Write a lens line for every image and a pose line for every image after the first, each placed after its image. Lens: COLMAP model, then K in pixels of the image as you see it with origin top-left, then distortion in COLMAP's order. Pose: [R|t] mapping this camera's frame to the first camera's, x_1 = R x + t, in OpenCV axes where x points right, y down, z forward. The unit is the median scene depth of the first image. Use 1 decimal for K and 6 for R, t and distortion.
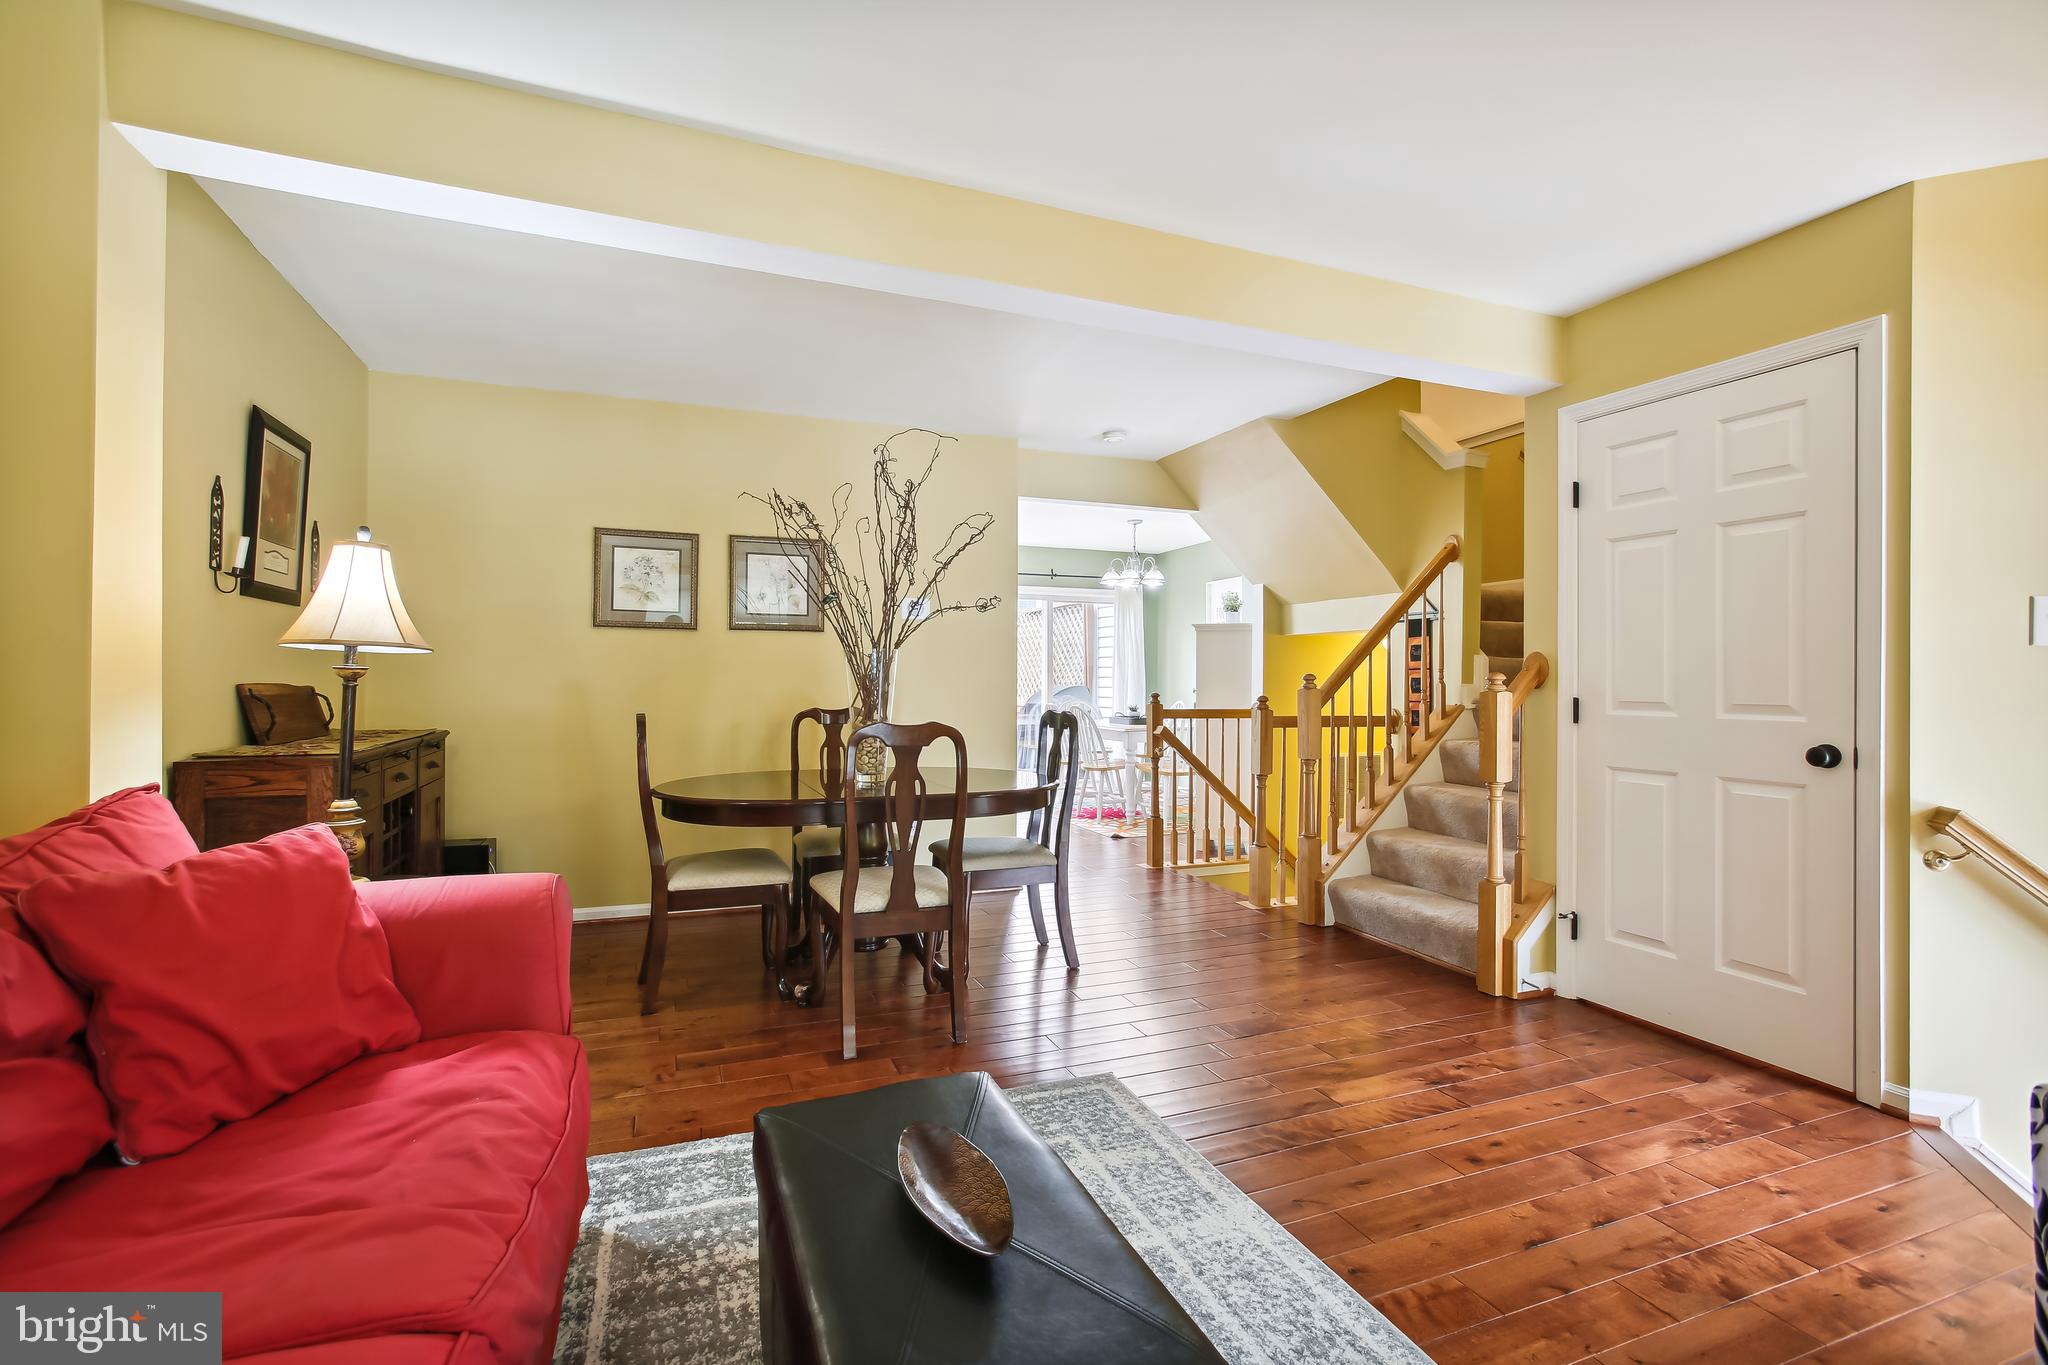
lens RADIAL K [[920.0, 0, 1024.0], [0, 920.0, 682.5], [0, 0, 1]] dist [-0.046665, 0.022615]
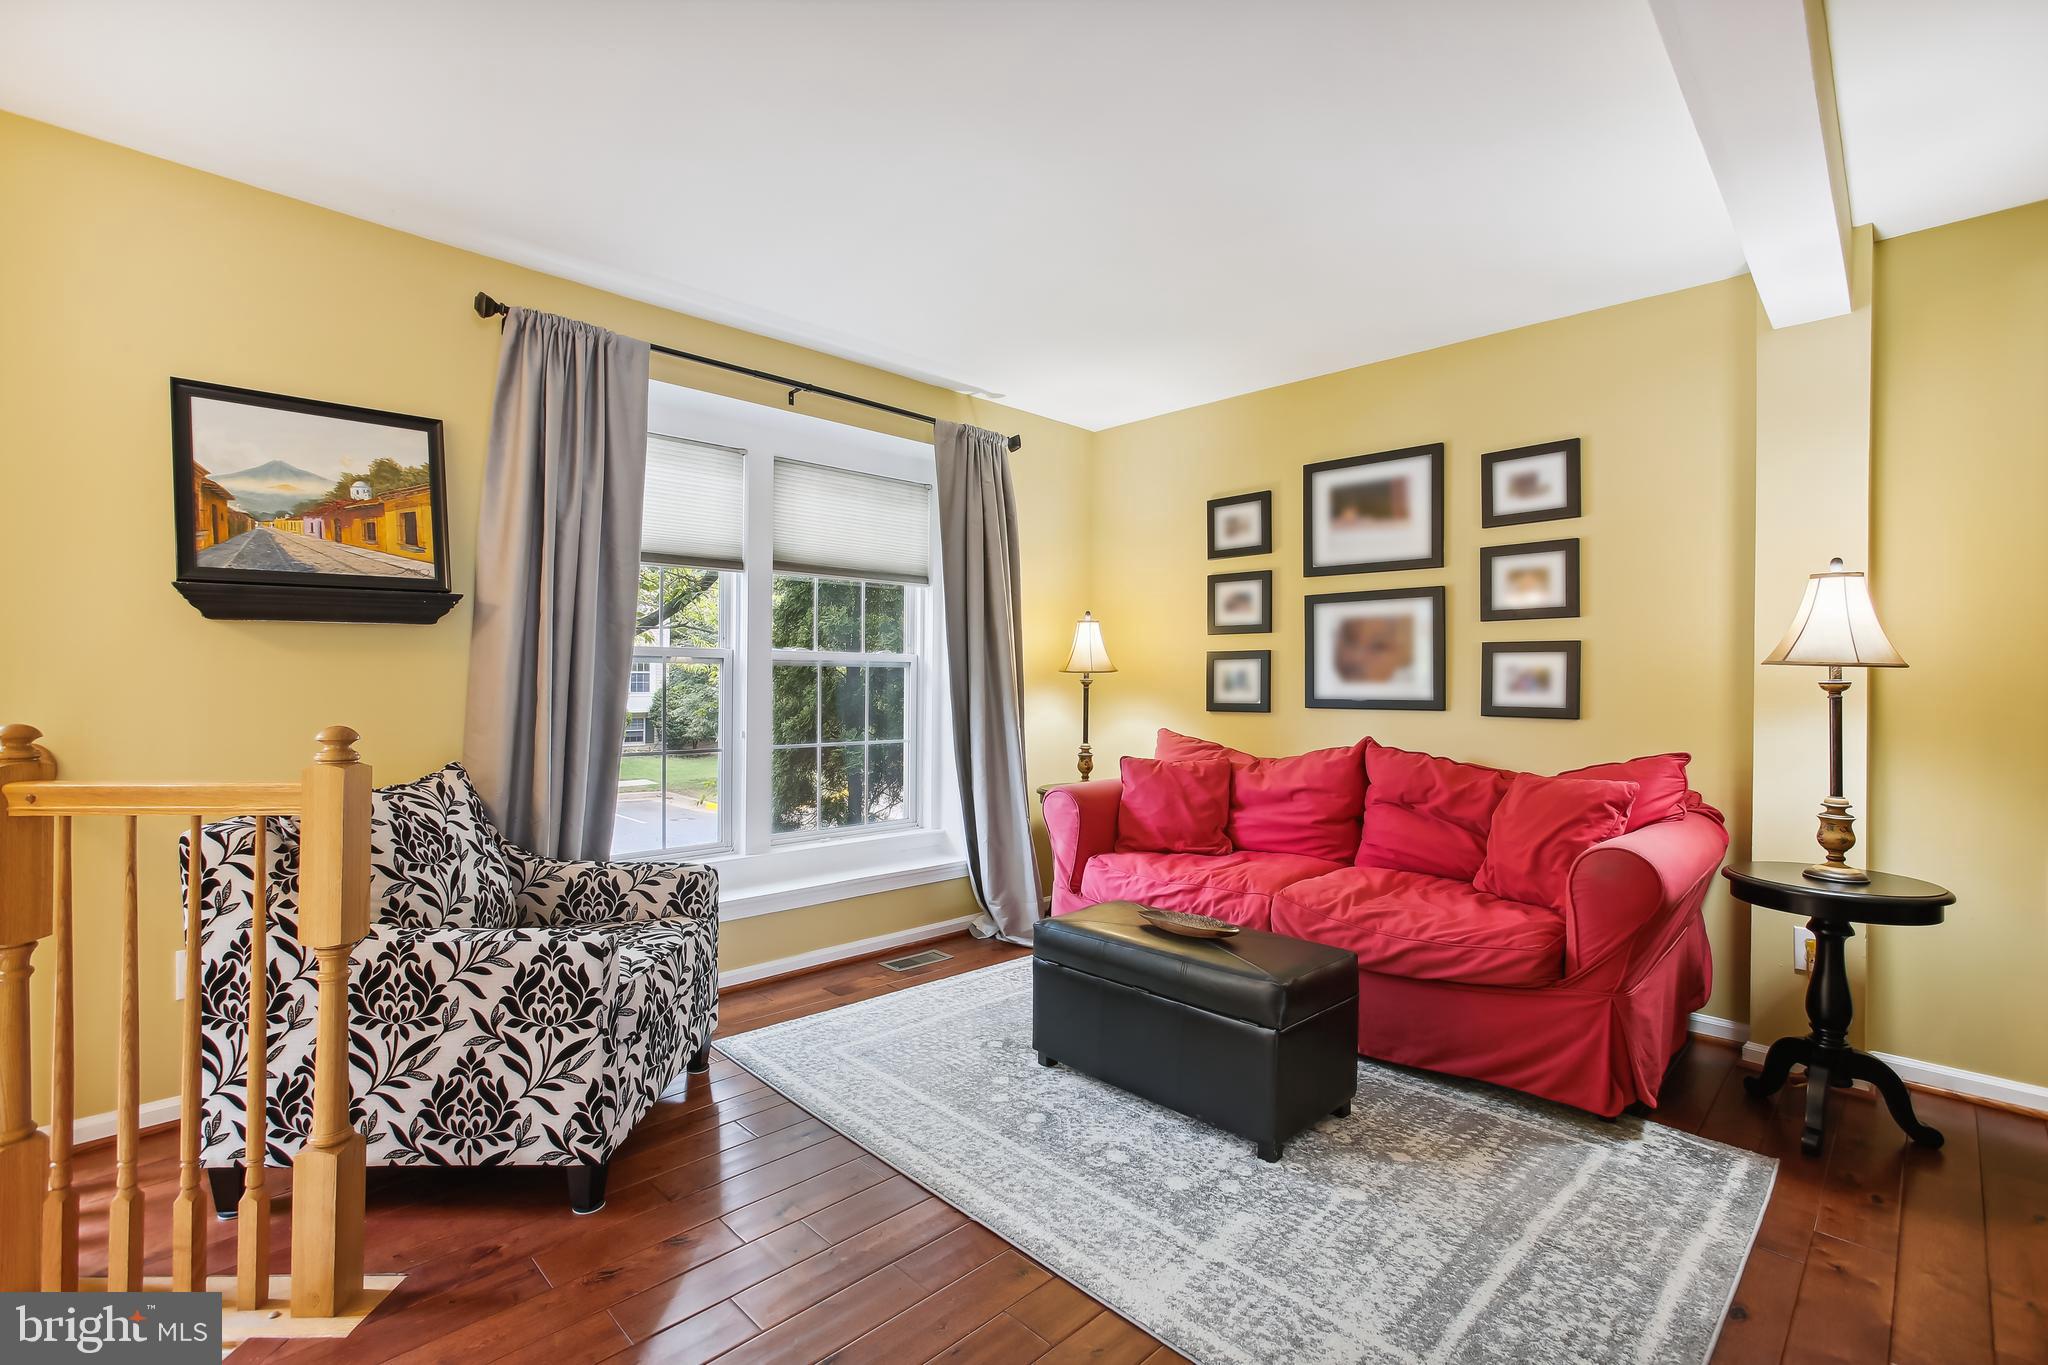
lens RADIAL K [[916.8, 0, 1014.7], [0, 916.8, 694.6], [0, 0, 1]] dist [-0.045299, 0.022398]
pose [[-0.923439, -0.006130, -0.383697, 0.616365], [-0.012678, 0.999814, 0.014540, -0.004415], [0.383536, 0.018291, -0.923345, 1.546713]]
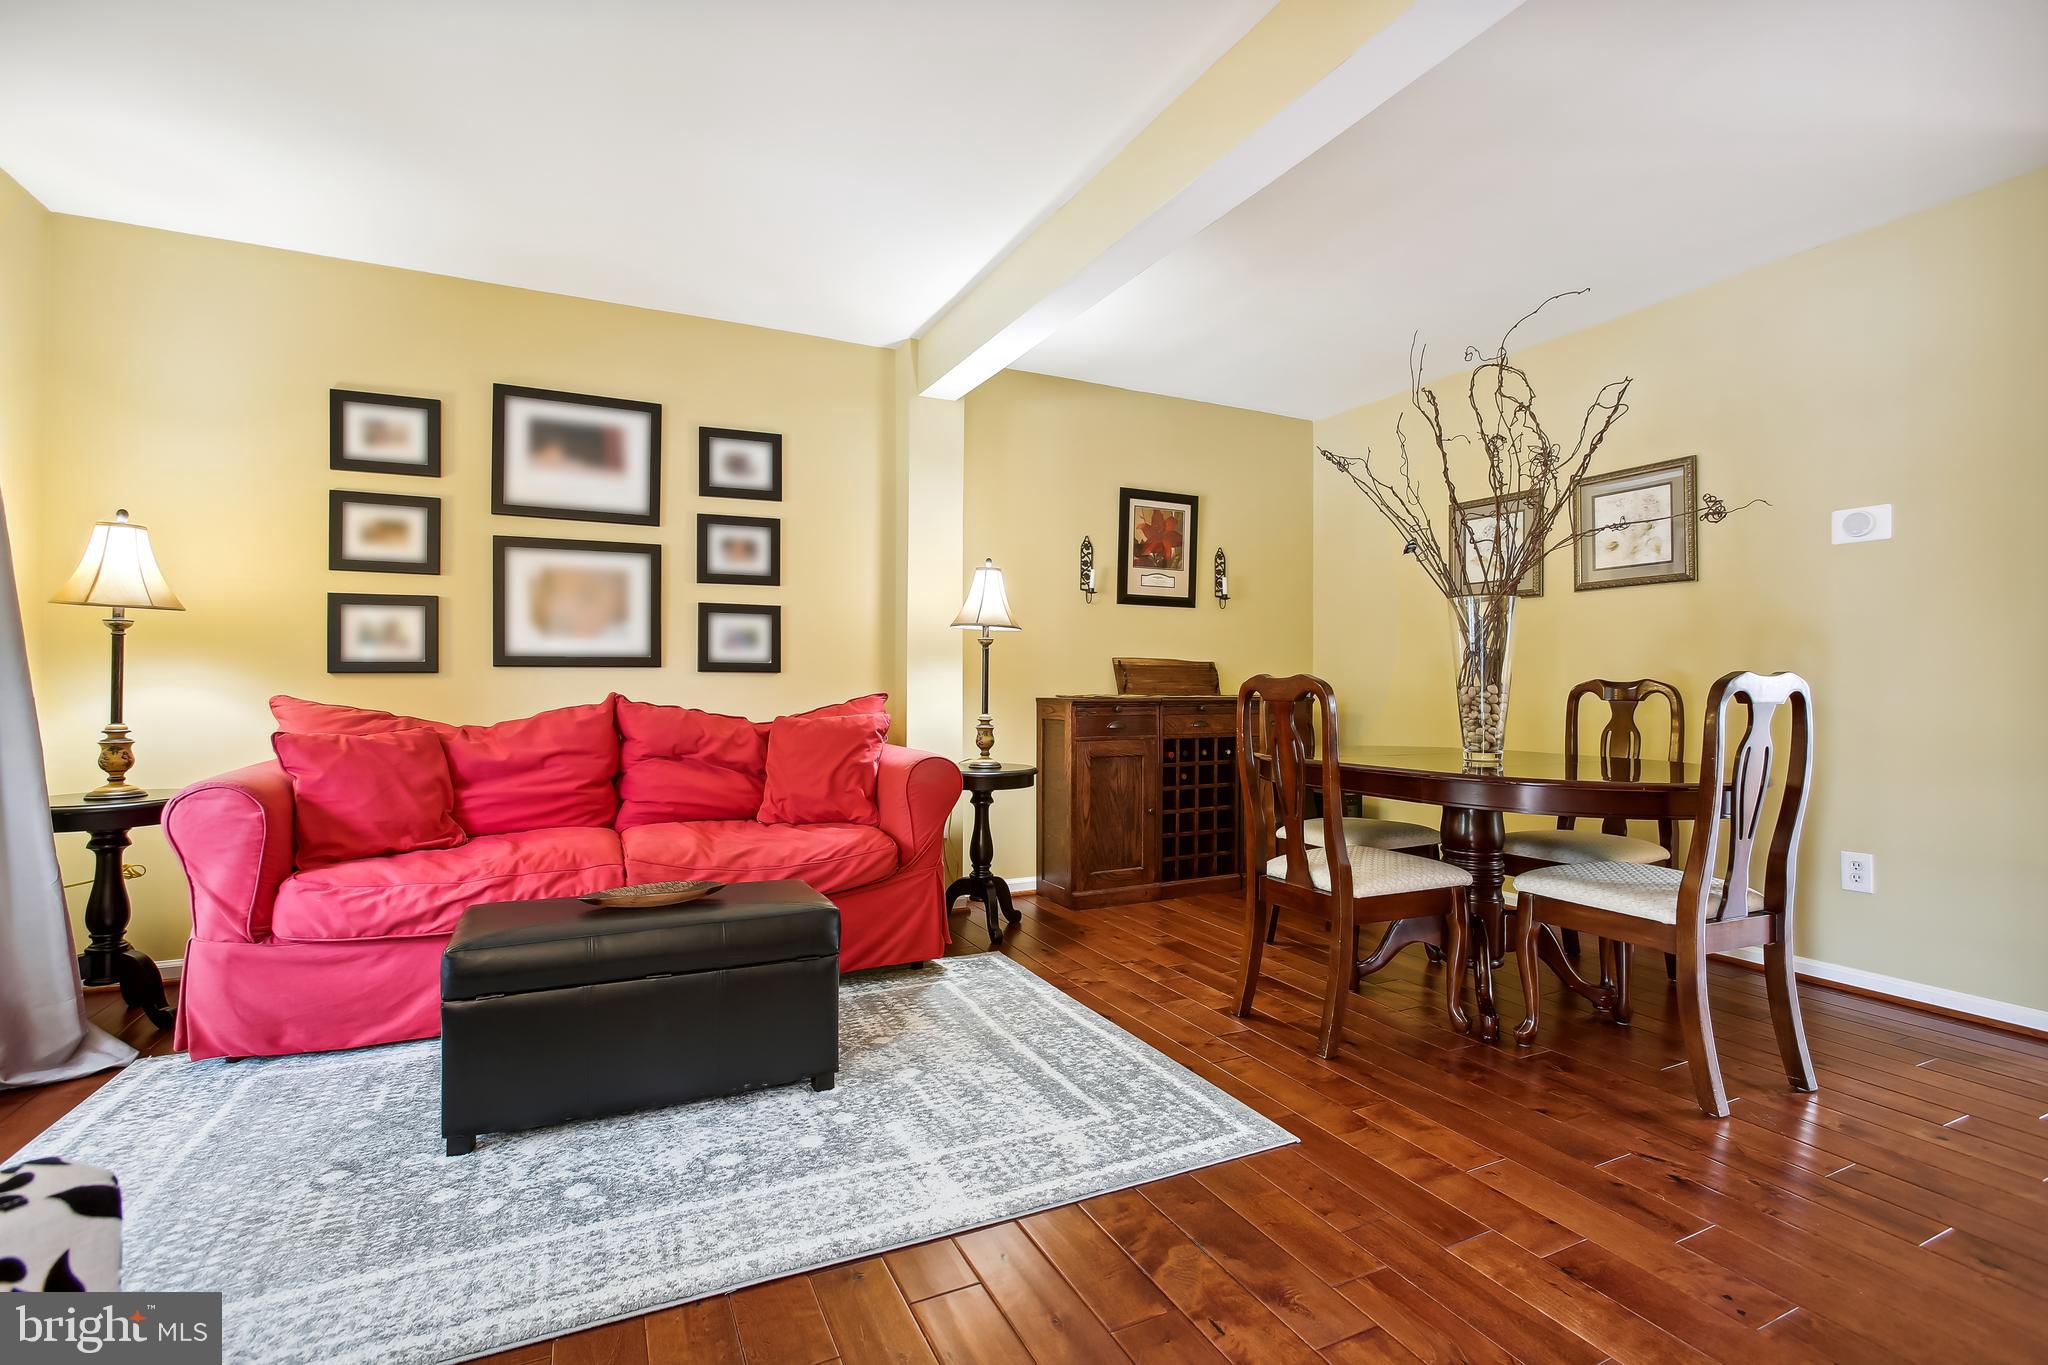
lens RADIAL K [[920.0, 0, 1024.0], [0, 920.0, 682.5], [0, 0, 1]] dist [-0.046665, 0.022615]
pose [[0.074695, -0.010071, -0.997156, 0.996758], [-0.005180, 0.999932, -0.010487, 0.080364], [0.997193, 0.005949, 0.074638, 0.880927]]
